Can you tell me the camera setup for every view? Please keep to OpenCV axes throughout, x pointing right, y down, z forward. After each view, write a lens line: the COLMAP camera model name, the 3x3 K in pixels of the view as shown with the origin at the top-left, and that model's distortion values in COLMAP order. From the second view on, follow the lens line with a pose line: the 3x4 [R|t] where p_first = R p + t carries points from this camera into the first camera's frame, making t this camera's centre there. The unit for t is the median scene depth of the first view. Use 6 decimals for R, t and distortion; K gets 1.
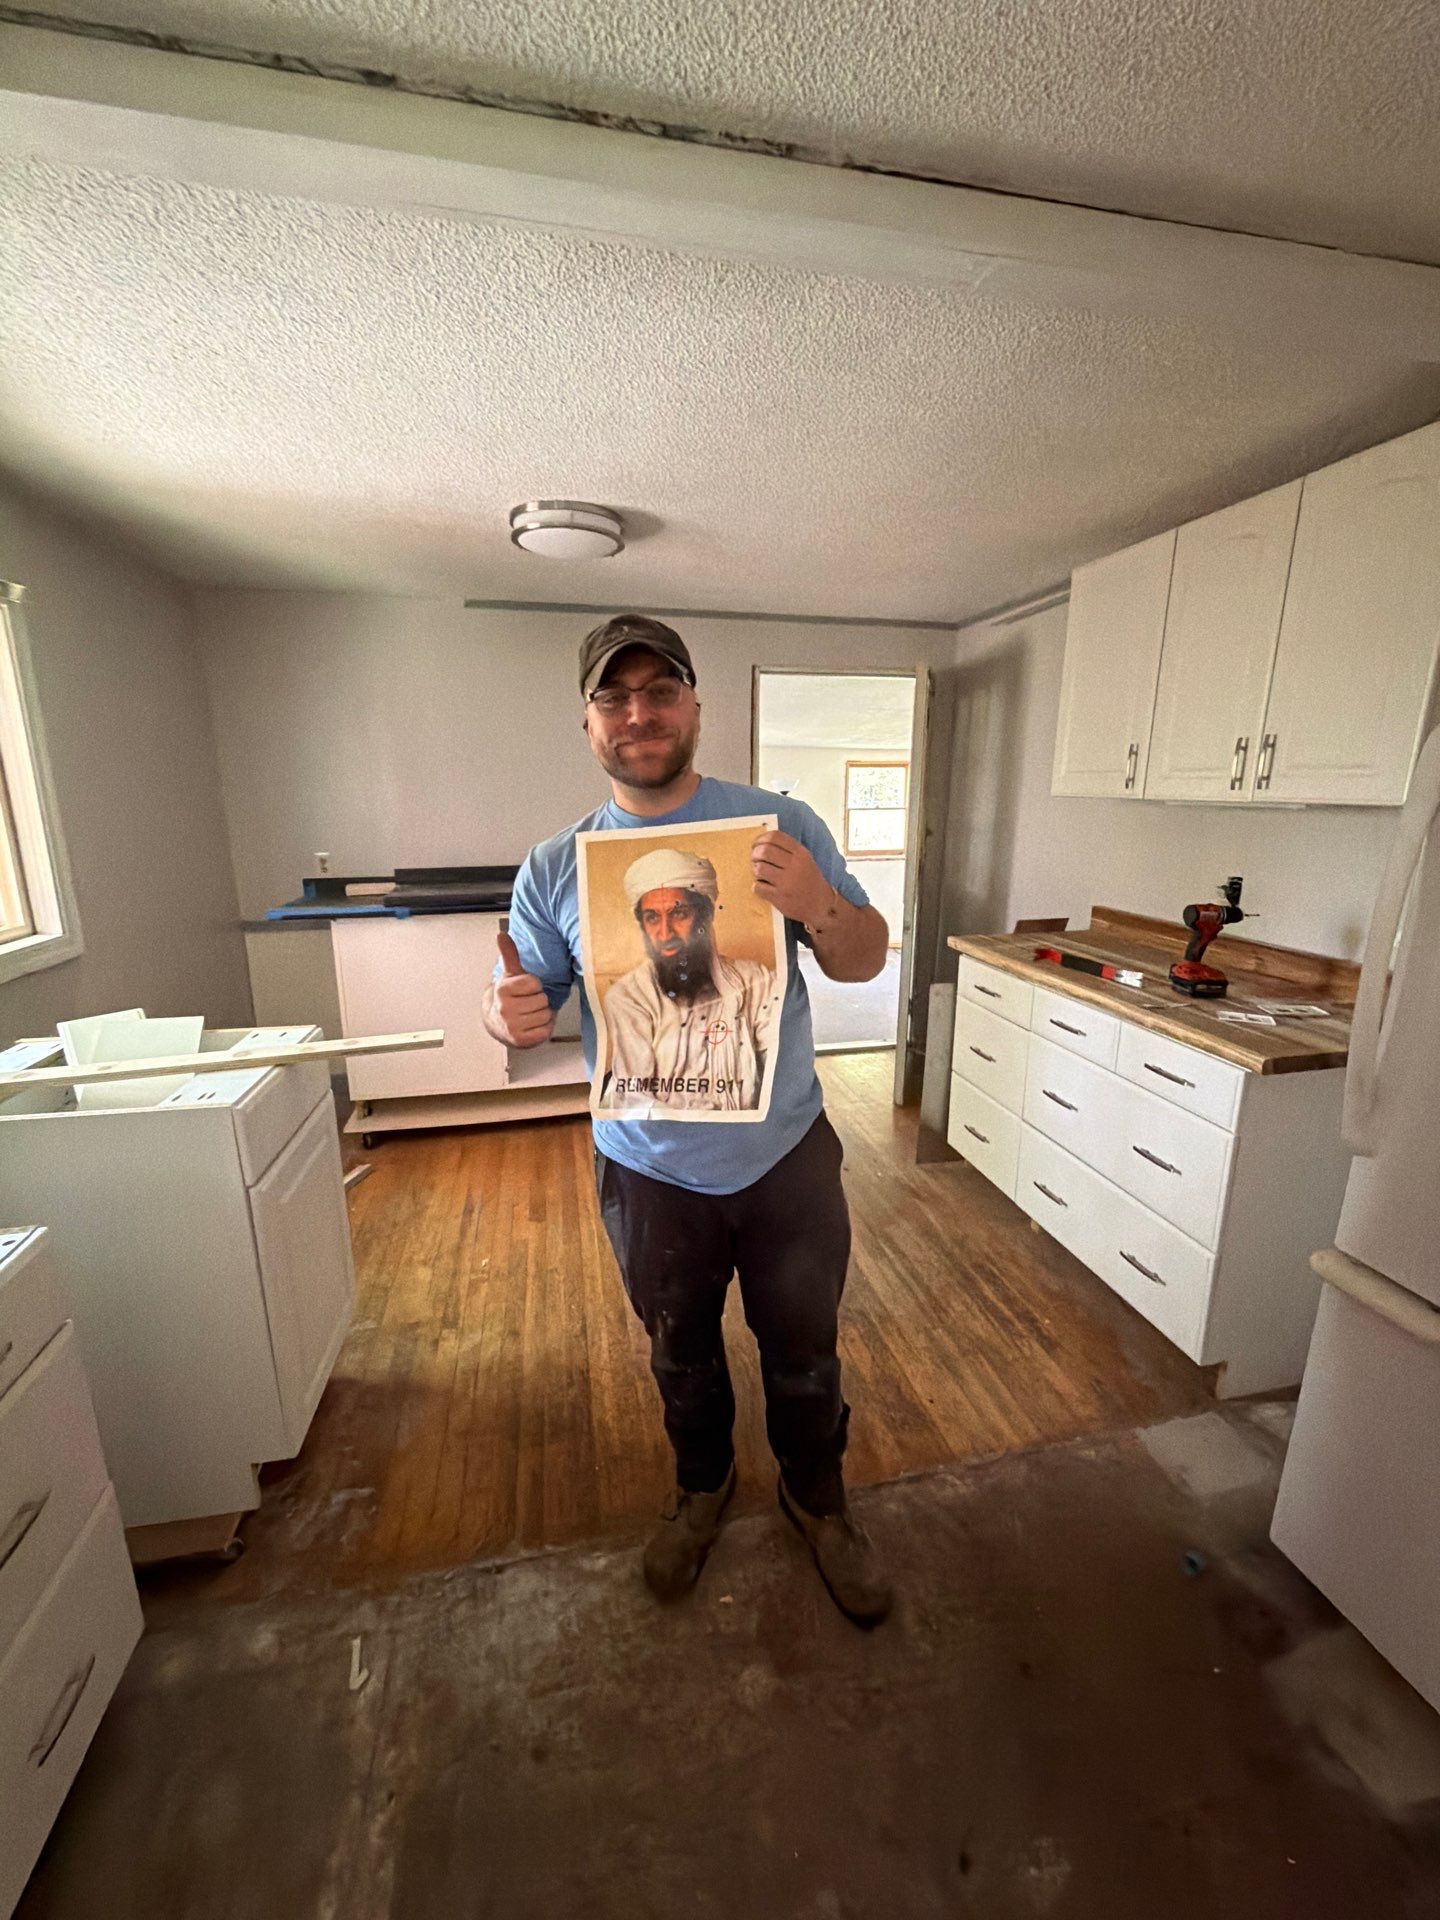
lens RADIAL K [[757.0, 0, 707.5], [0, 757.0, 960.9], [0, 0, 1]] dist [-0.000385, -0.000031]
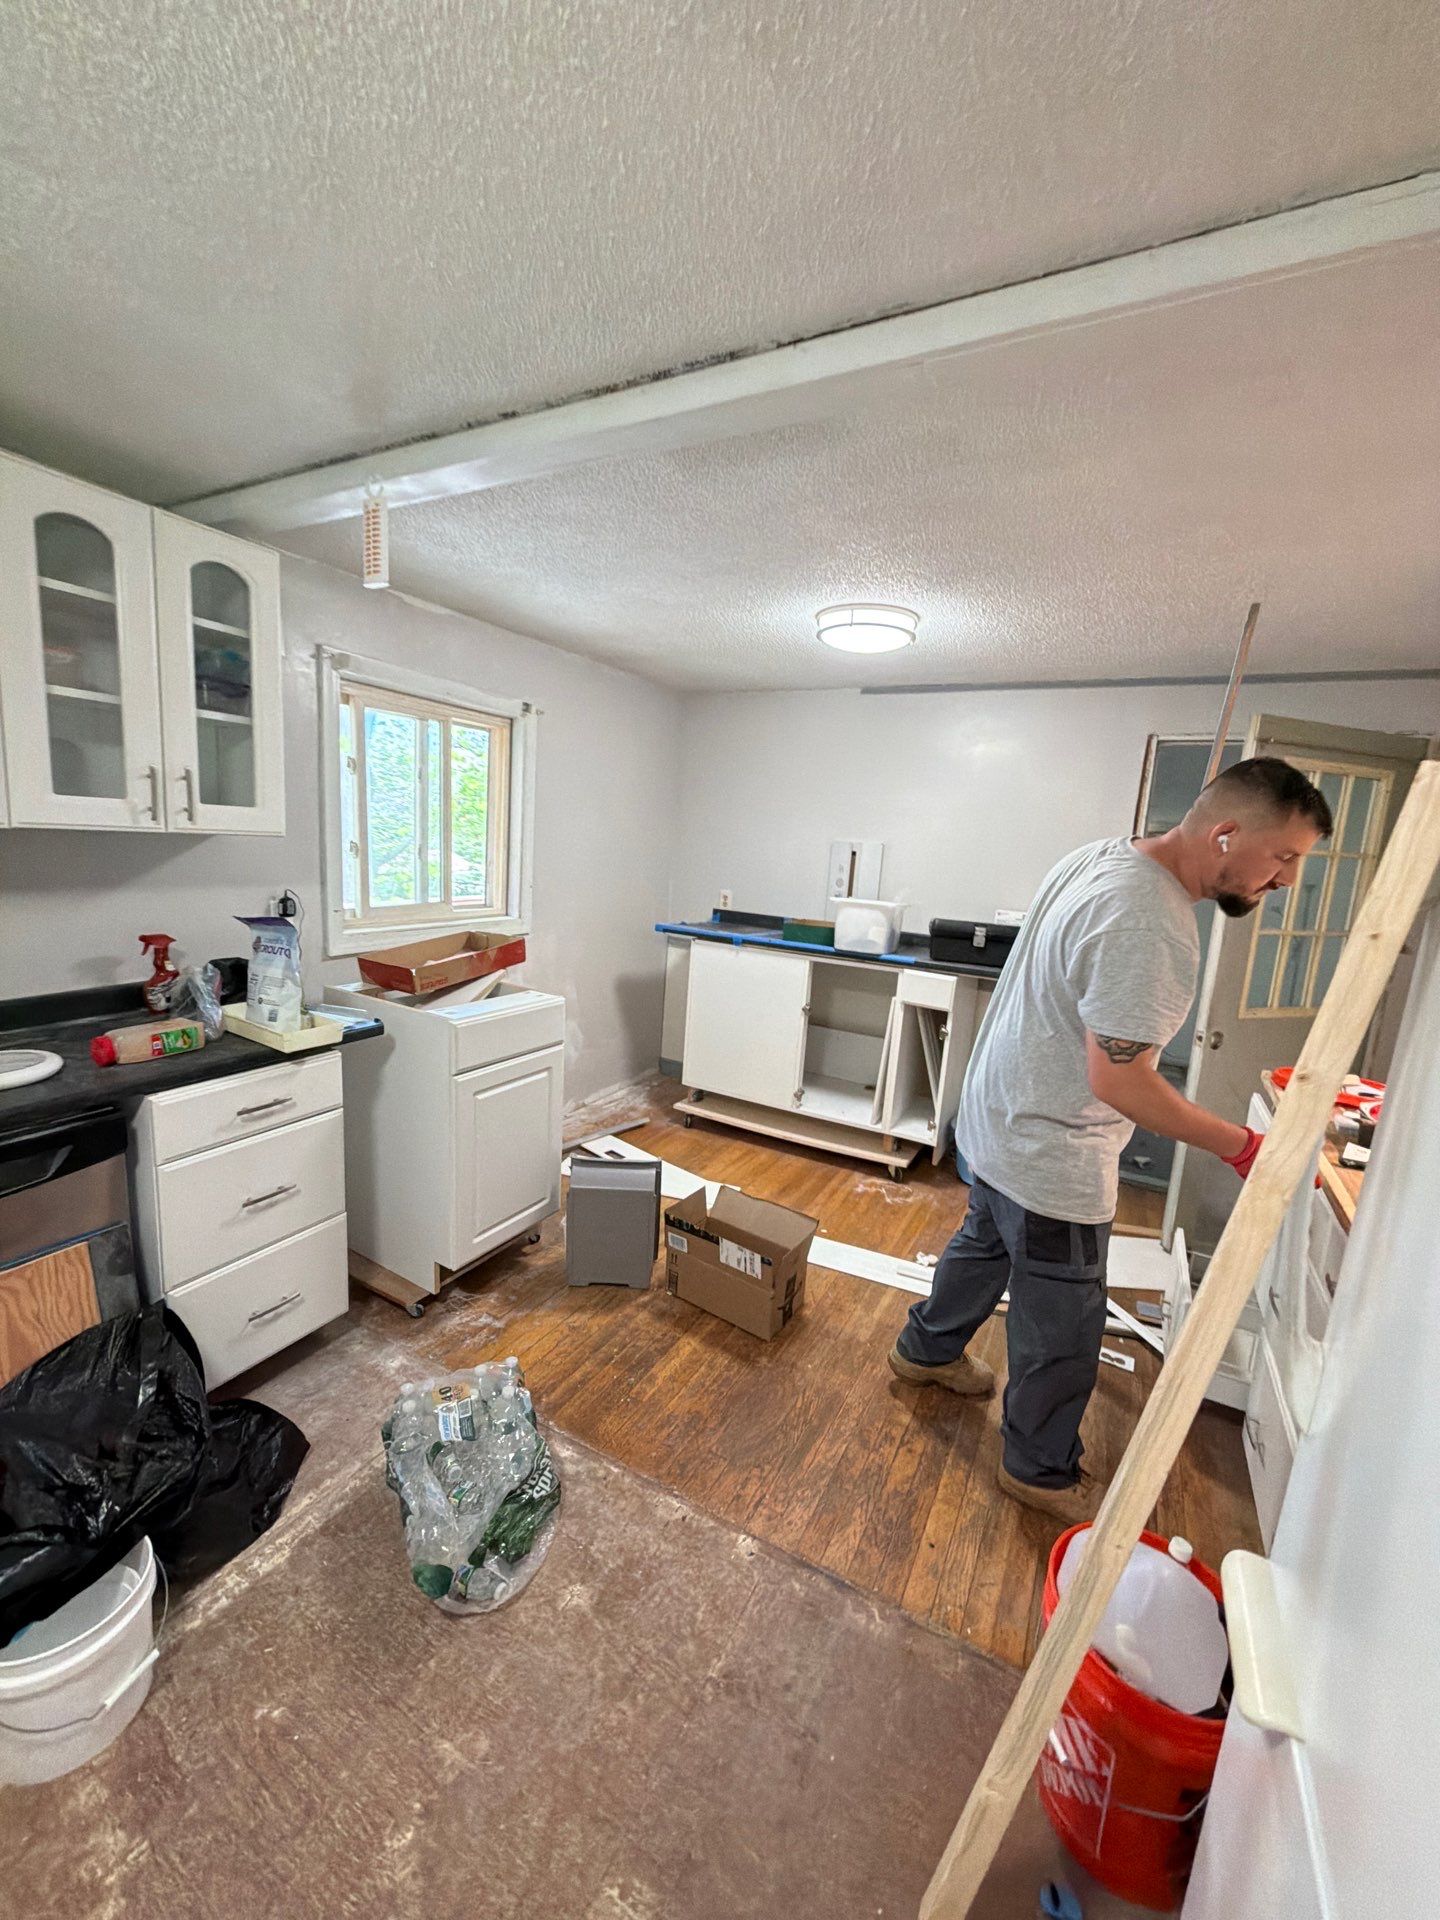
lens RADIAL K [[768.0, 0, 720.0], [0, 768.0, 960.0], [0, 0, 1]] dist [0.004143, 0.000262]
pose [[0.754277, 0.155935, -0.637770, 0.480309], [-0.213554, 0.976835, -0.013730, -0.014293], [0.620855, 0.146554, 0.770105, 0.052055]]
